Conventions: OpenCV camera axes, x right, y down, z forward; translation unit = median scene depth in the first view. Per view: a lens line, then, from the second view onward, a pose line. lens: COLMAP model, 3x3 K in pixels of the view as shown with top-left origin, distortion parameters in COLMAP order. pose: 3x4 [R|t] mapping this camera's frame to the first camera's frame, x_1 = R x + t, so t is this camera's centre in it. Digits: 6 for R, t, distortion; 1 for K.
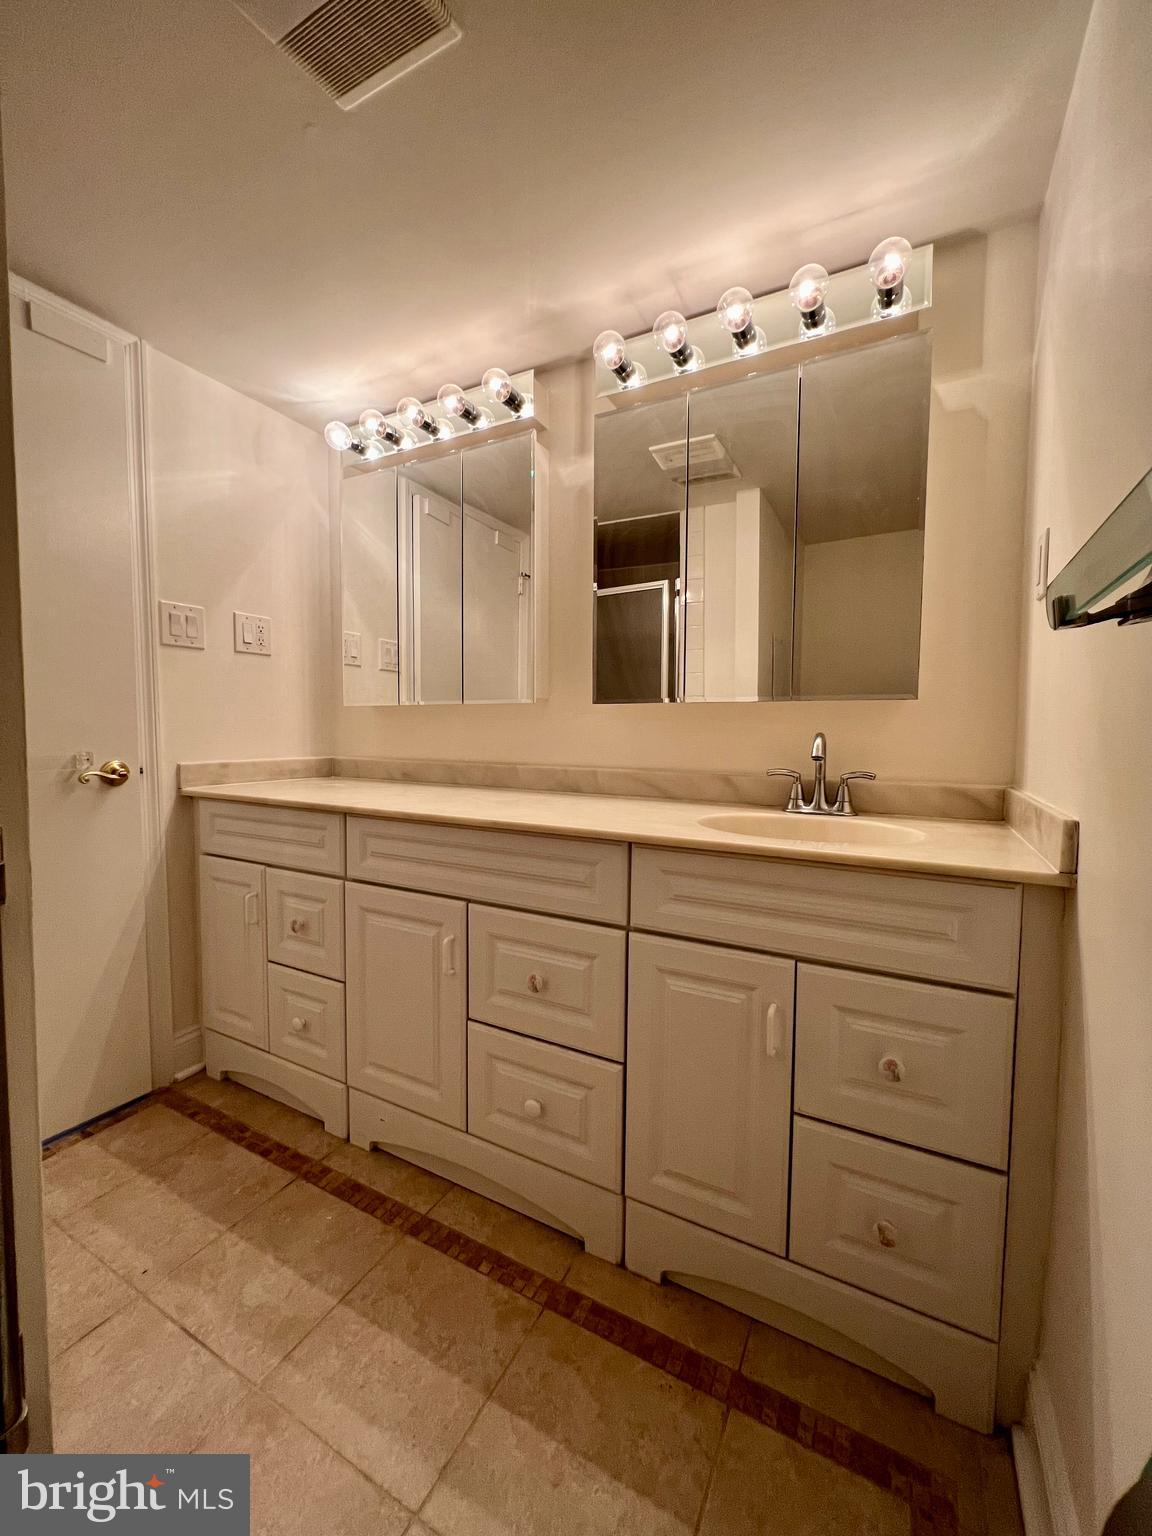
lens RADIAL K [[614.4, 0, 578.5], [0, 614.4, 767.0], [0, 0, 1]] dist [-0.001952, 0.000102]
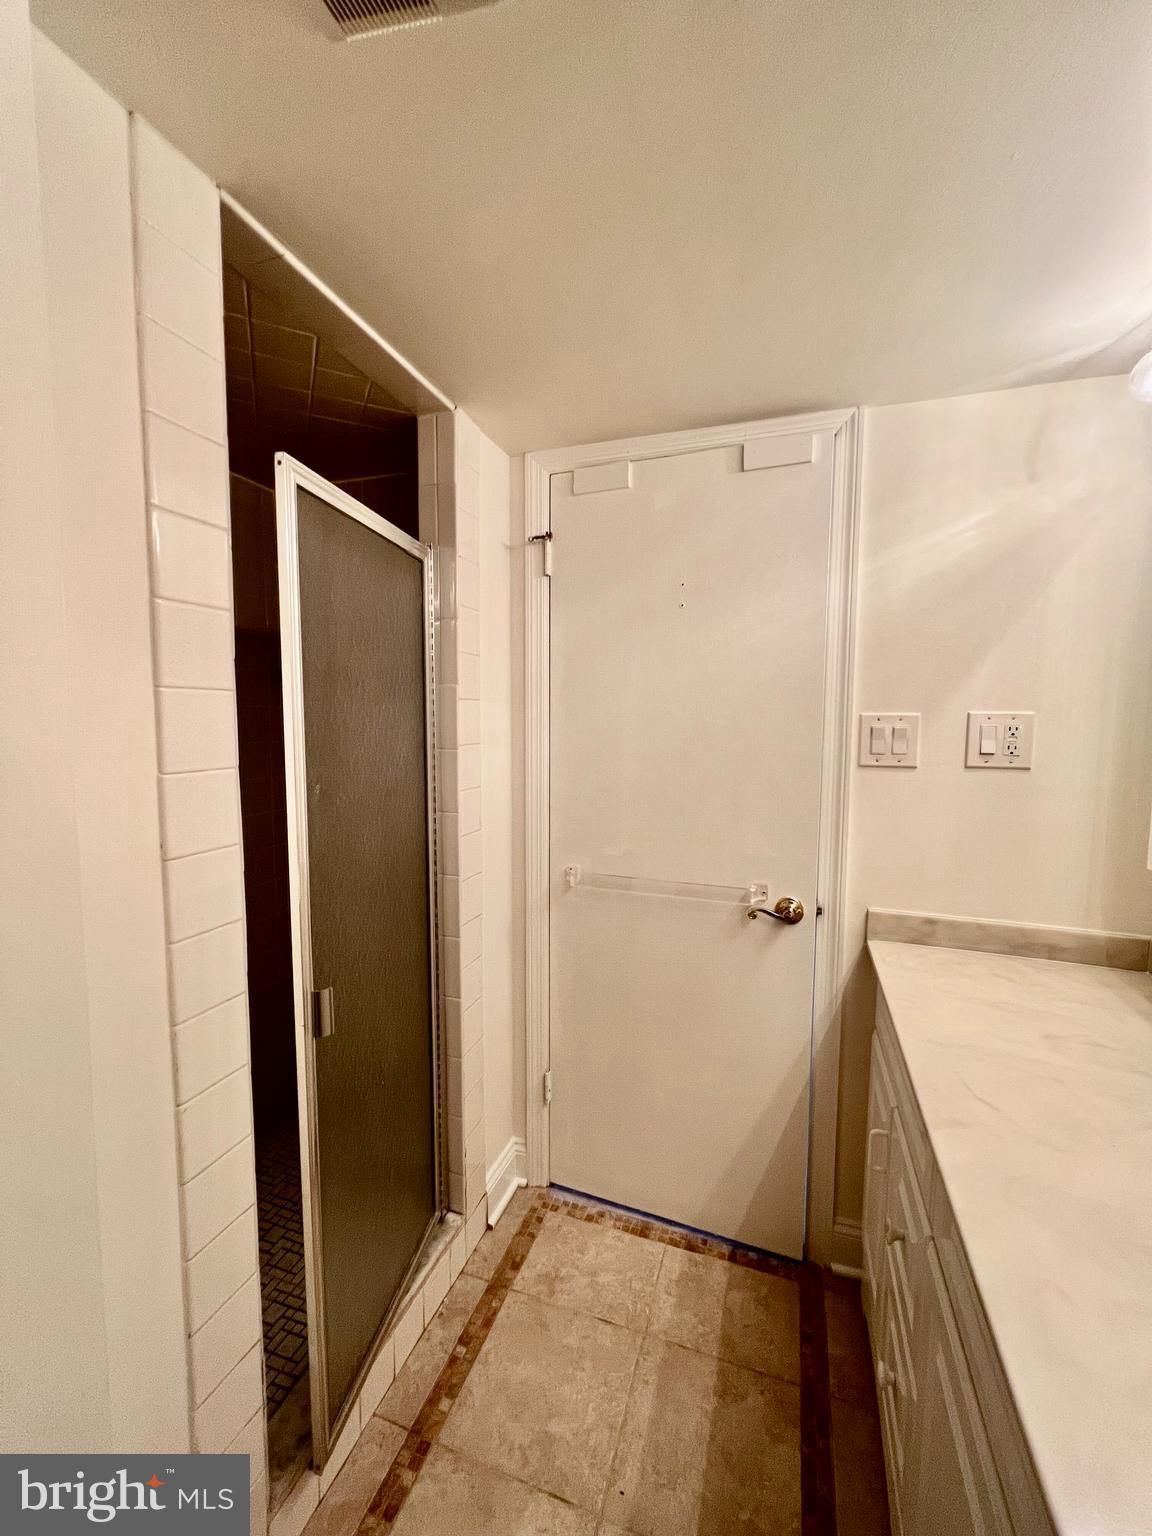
lens RADIAL K [[614.4, 0, 573.7], [0, 614.4, 763.5], [0, 0, 1]] dist [-0.001952, 0.000102]
pose [[0.155876, 0.077169, -0.984758, 0.079344], [-0.066953, 0.995476, 0.067411, -0.233609], [0.985505, 0.055425, 0.160337, 0.486573]]
